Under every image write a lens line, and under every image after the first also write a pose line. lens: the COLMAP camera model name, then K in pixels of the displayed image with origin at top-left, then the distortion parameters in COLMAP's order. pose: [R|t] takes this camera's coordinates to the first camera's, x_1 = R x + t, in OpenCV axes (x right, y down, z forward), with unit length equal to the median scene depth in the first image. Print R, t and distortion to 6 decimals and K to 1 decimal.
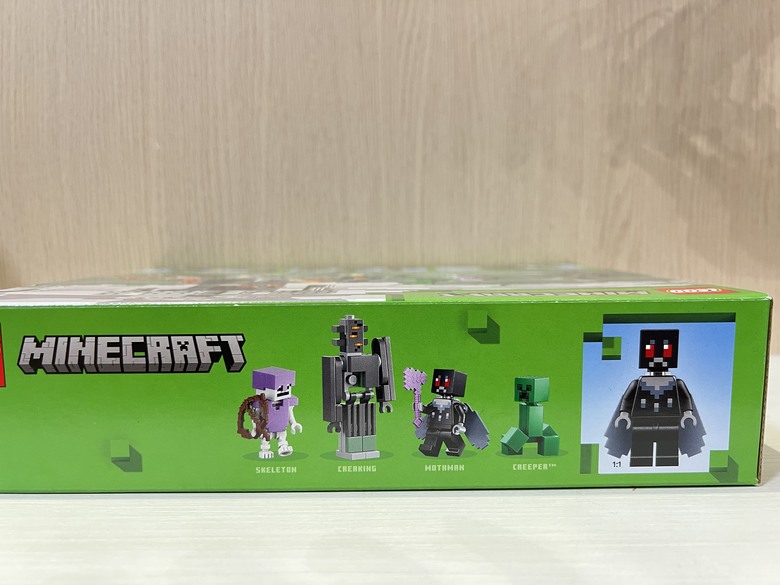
lens RADIAL K [[589.7, 0, 387.5], [0, 589.7, 294.1], [0, 0, 1]] dist [0.006331, -0.028981]
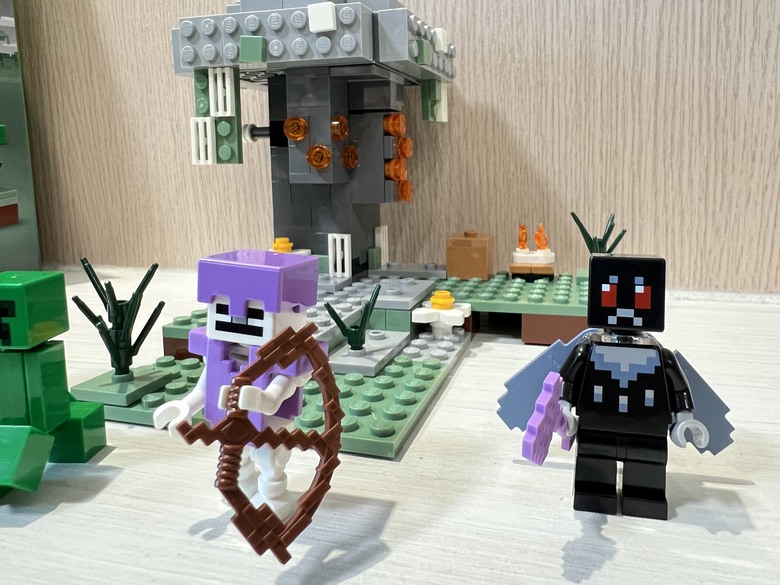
lens RADIAL K [[589.7, 0, 419.6], [0, 589.7, 241.2], [0, 0, 1]] dist [0.006331, -0.028981]
pose [[0.968351, 0.033726, -0.247303, -0.031724], [-0.024463, 0.998883, 0.040437, 0.035051], [0.248390, -0.033107, 0.968094, 0.277242]]
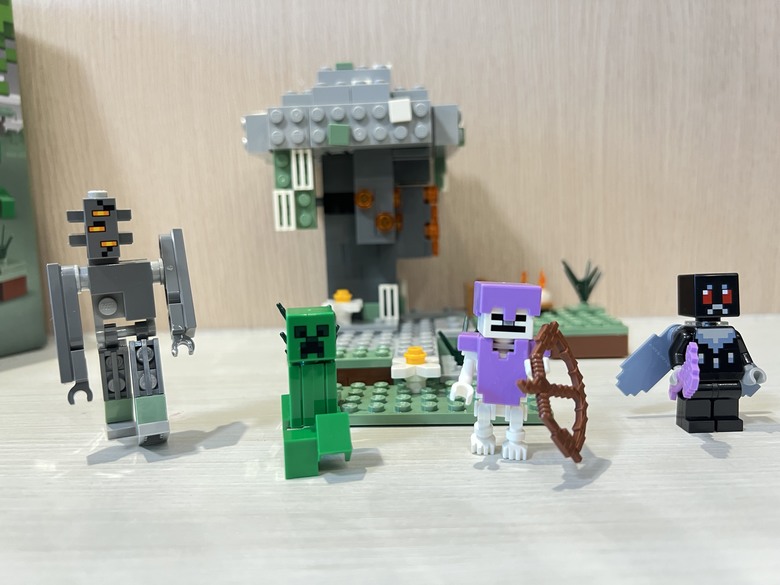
lens RADIAL K [[589.7, 0, 398.1], [0, 589.7, 300.3], [0, 0, 1]] dist [0.006331, -0.028981]
pose [[0.999147, -0.020526, -0.035839, -0.220764], [0.021481, 0.999419, 0.026467, 0.053380], [0.035275, -0.027214, 0.999007, 0.115539]]
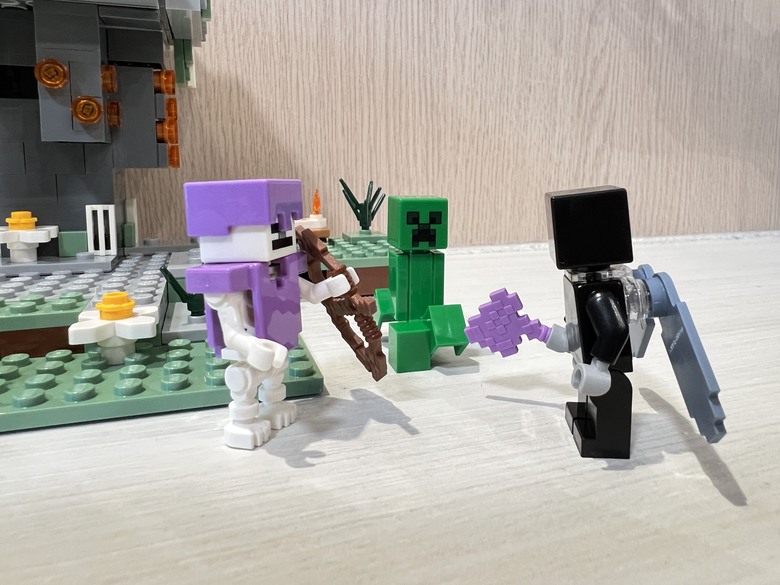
lens RADIAL K [[589.7, 0, 426.7], [0, 589.7, 232.5], [0, 0, 1]] dist [0.006331, -0.028981]
pose [[0.932712, -0.027512, 0.359571, -0.178932], [0.018700, 0.999434, 0.027962, 0.068686], [-0.360137, -0.019357, 0.932699, 0.258676]]
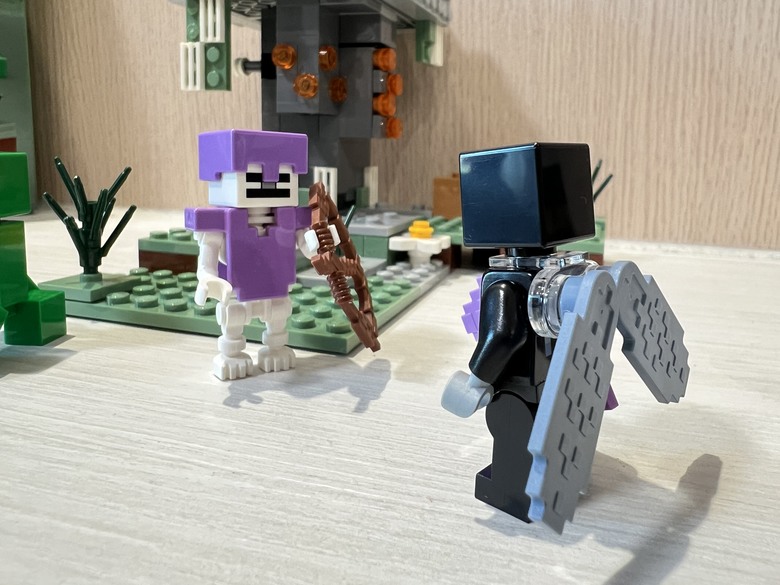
lens RADIAL K [[589.7, 0, 427.8], [0, 589.7, 222.3], [0, 0, 1]] dist [0.006331, -0.028981]
pose [[0.964008, 0.070450, -0.256370, -0.001097], [-0.061214, 0.997161, 0.043842, 0.076512], [0.258731, -0.026571, 0.965584, 0.282078]]
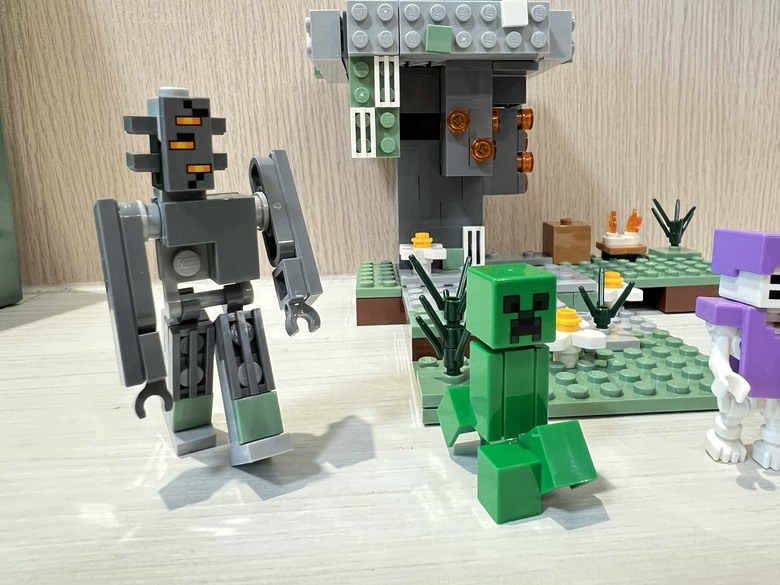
lens RADIAL K [[589.7, 0, 442.0], [0, 589.7, 235.5], [0, 0, 1]] dist [0.006331, -0.028981]
pose [[0.994359, -0.018428, 0.104454, -0.353525], [0.015270, 0.999404, 0.030956, 0.044072], [-0.104962, -0.029186, 0.994048, 0.238183]]
